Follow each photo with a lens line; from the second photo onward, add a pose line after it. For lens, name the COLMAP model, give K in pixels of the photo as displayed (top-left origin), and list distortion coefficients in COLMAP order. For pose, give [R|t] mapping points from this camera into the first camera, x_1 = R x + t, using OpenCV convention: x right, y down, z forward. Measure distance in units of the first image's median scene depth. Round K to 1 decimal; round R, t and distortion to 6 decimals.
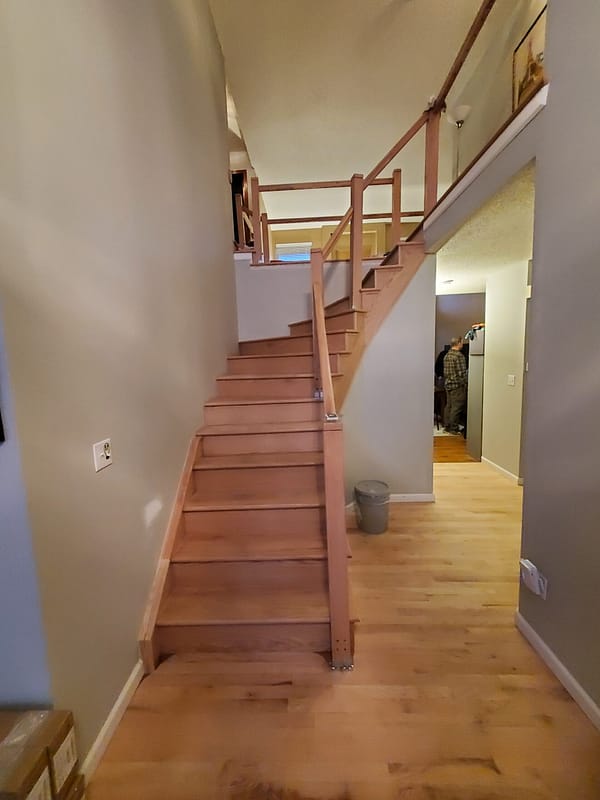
lens RADIAL K [[321.7, 0, 299.7], [0, 321.7, 394.2], [0, 0, 1]] dist [0.001274, 0.000051]
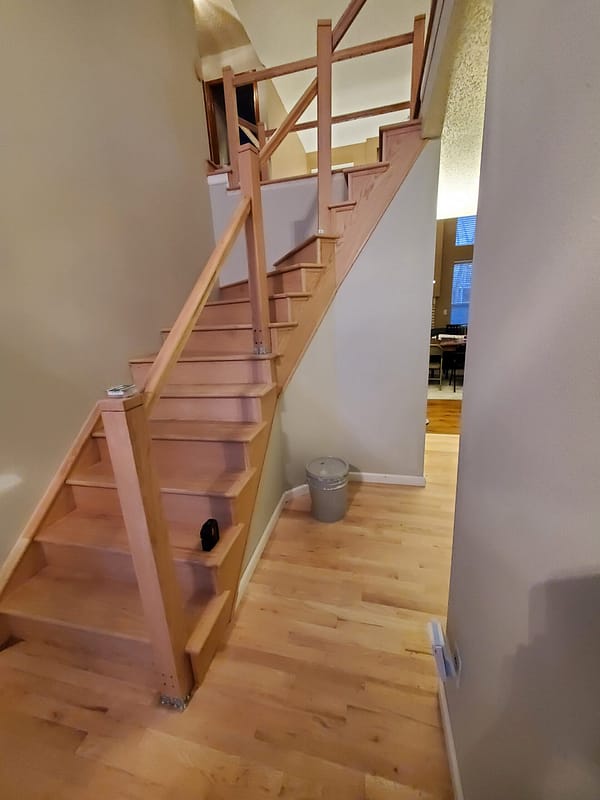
lens RADIAL K [[321.7, 0, 299.7], [0, 321.7, 394.2], [0, 0, 1]] dist [0.001274, 0.000051]
pose [[0.977152, 0.038879, -0.208956, 0.328921], [-0.006144, 0.987883, 0.155078, -0.016405], [0.212454, -0.150251, 0.965551, 0.239311]]
